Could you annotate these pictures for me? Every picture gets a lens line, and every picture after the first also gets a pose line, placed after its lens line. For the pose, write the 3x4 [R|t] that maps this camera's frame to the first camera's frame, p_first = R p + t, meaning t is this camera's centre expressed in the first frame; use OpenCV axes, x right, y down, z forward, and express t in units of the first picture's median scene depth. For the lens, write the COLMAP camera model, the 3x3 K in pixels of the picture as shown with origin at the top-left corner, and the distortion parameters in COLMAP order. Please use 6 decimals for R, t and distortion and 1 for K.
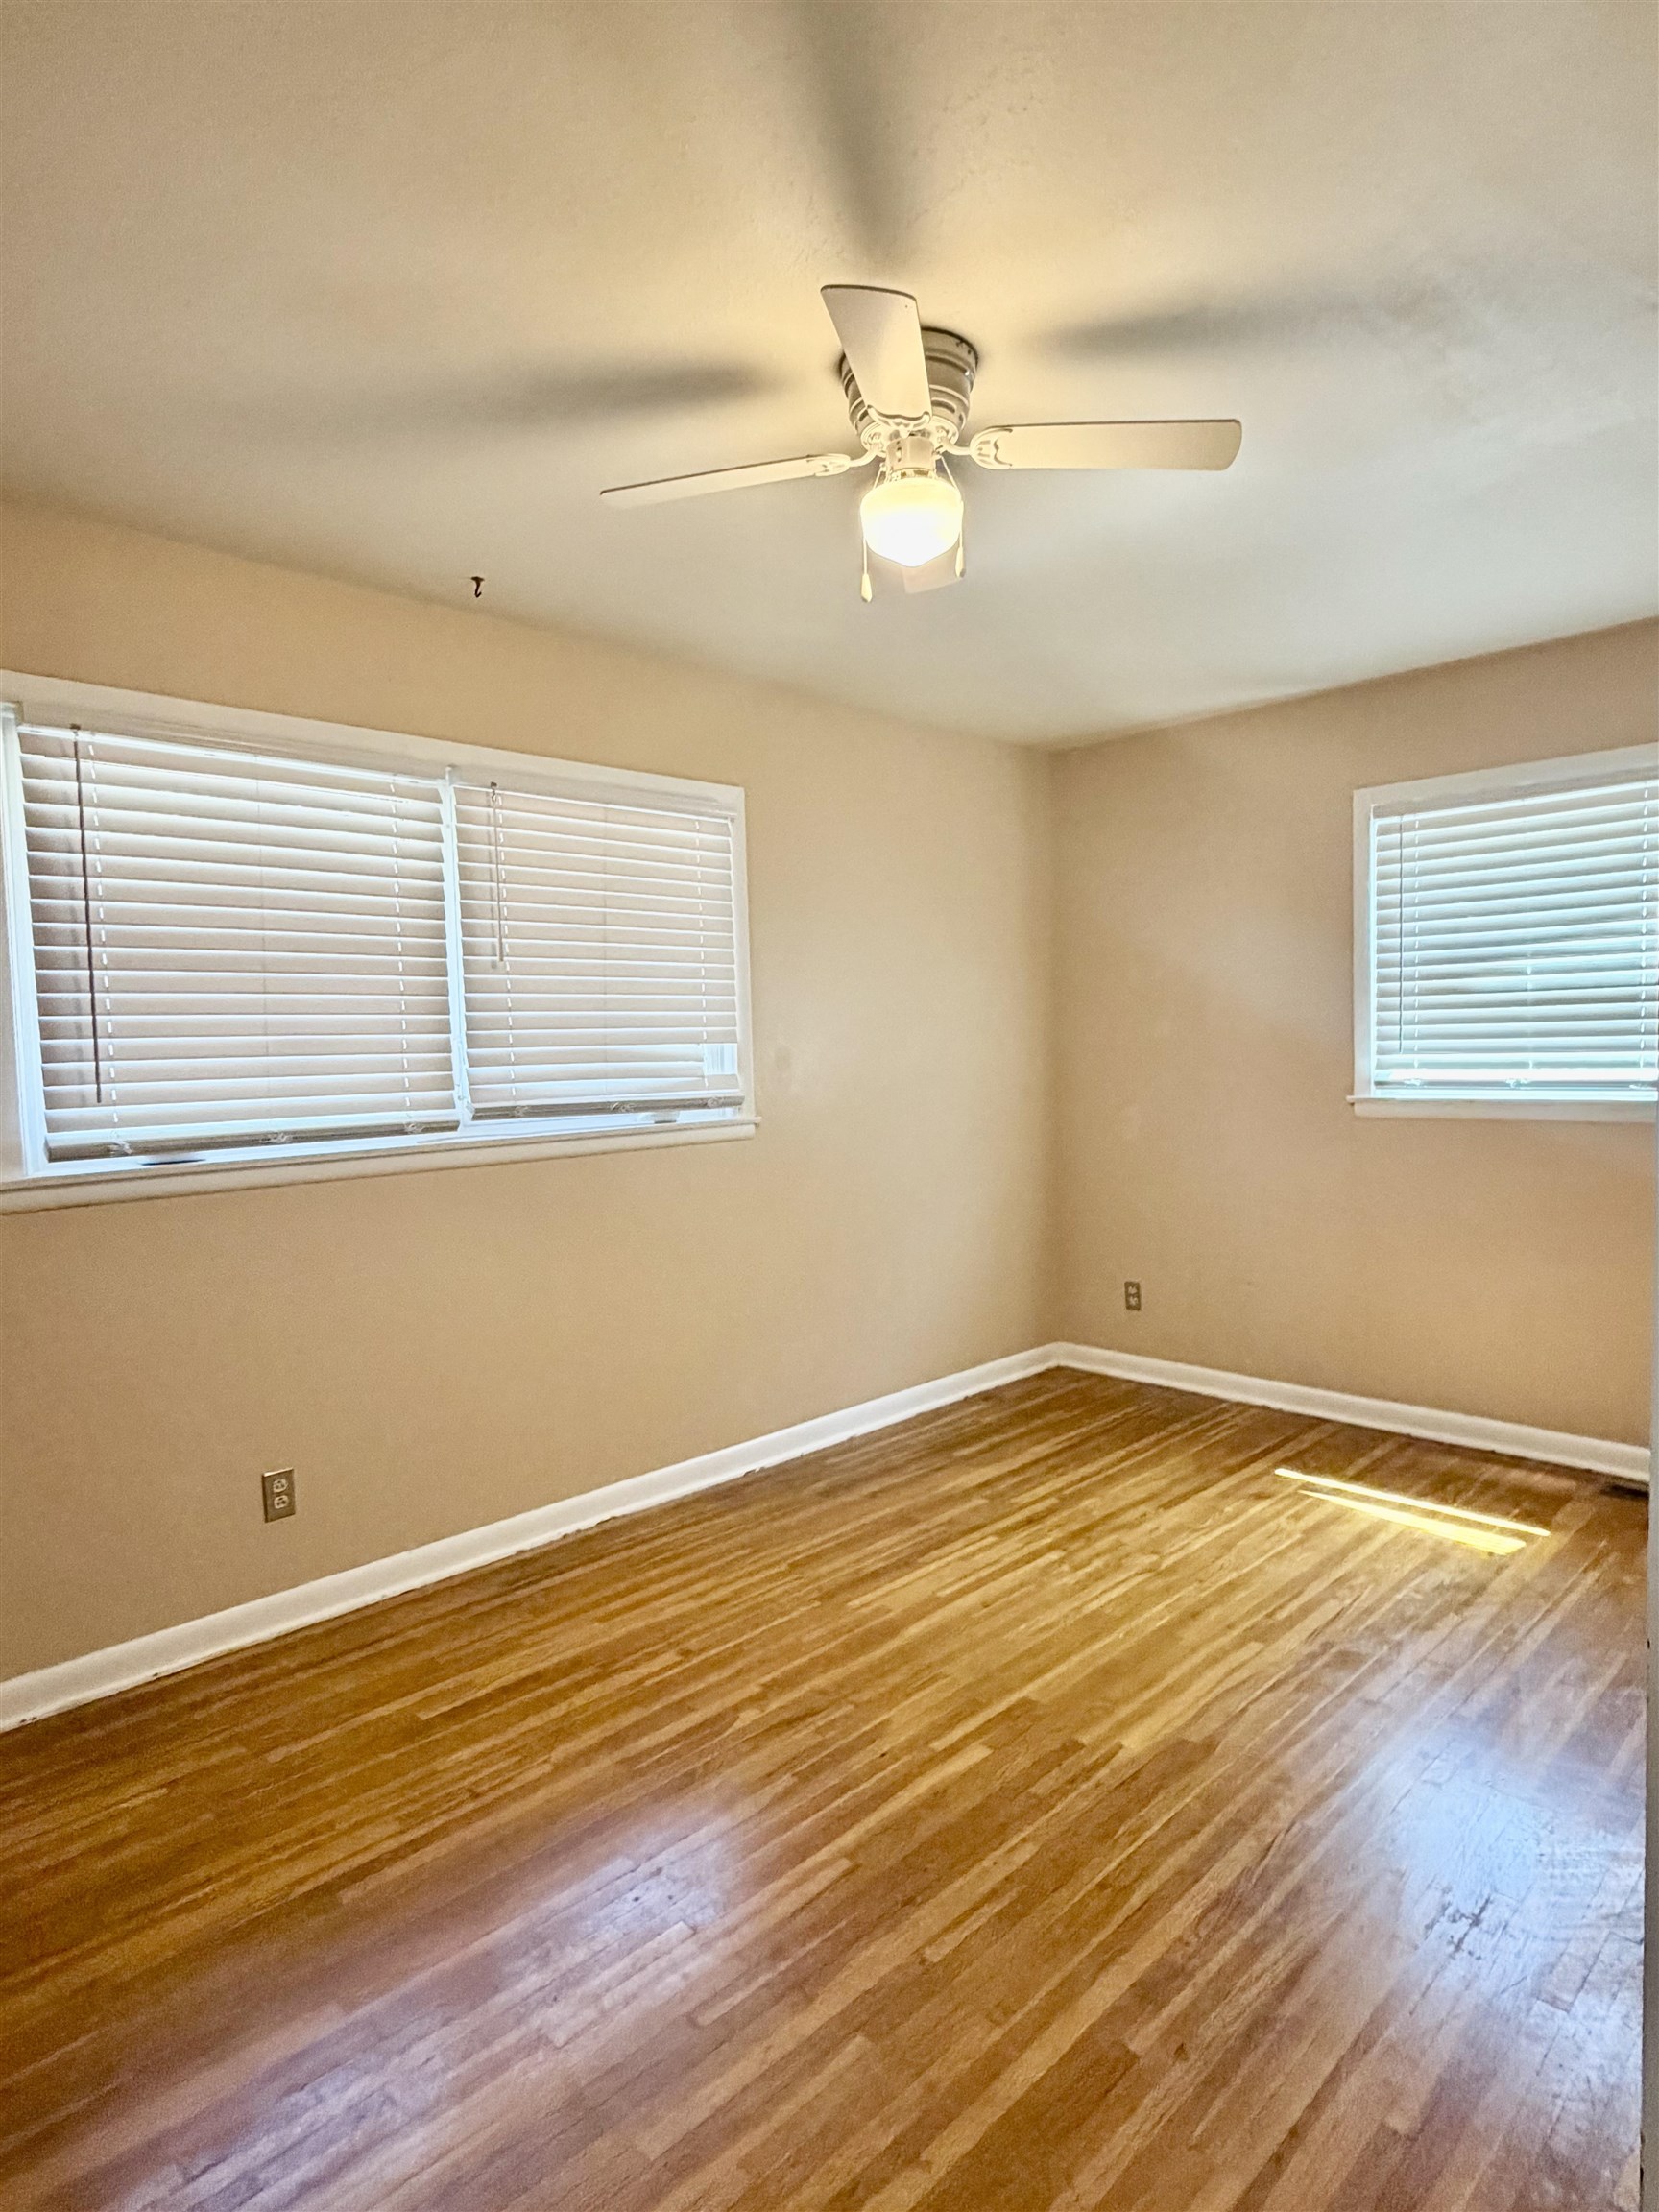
lens RADIAL K [[1267.5, 0, 834.9], [0, 1267.5, 1107.3], [0, 0, 1]] dist [-0.001363, -0.000685]
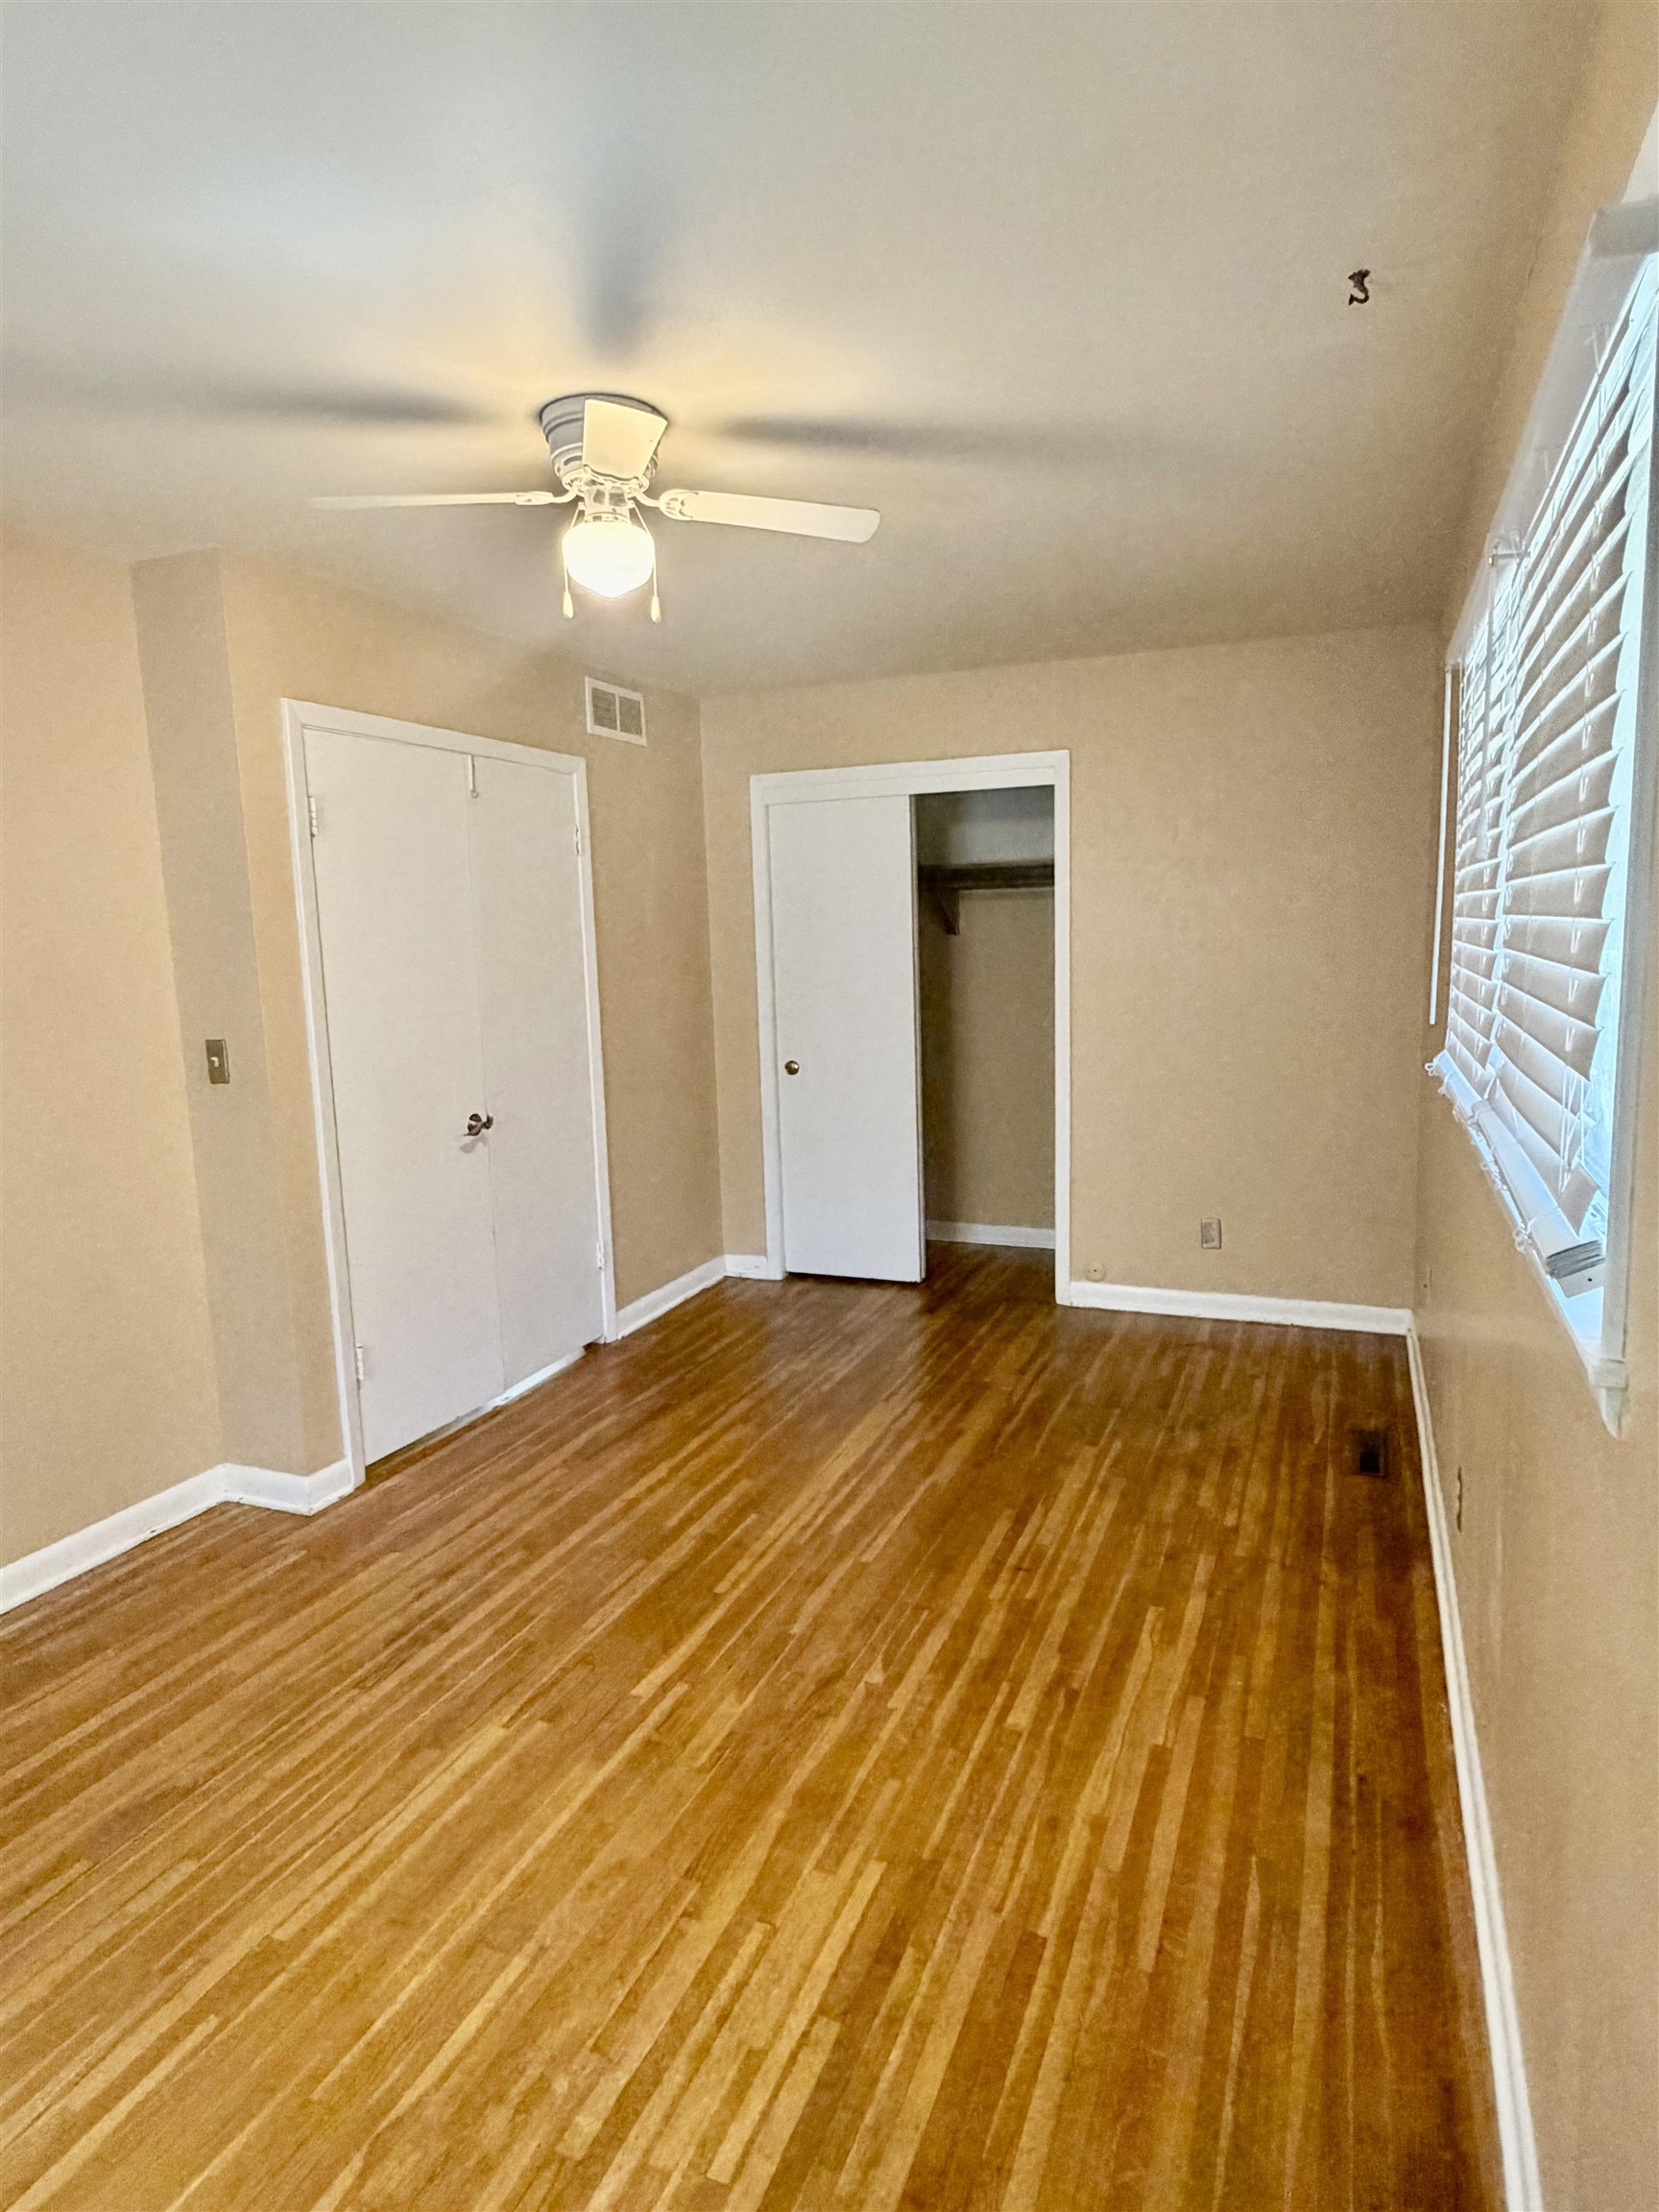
lens RADIAL K [[1267.5, 0, 834.9], [0, 1267.5, 1107.3], [0, 0, 1]] dist [-0.001363, -0.000685]
pose [[-0.922920, 0.104435, -0.370555, 0.278803], [0.032172, 0.980059, 0.196085, -0.157589], [0.383644, 0.169049, -0.907876, 1.766051]]
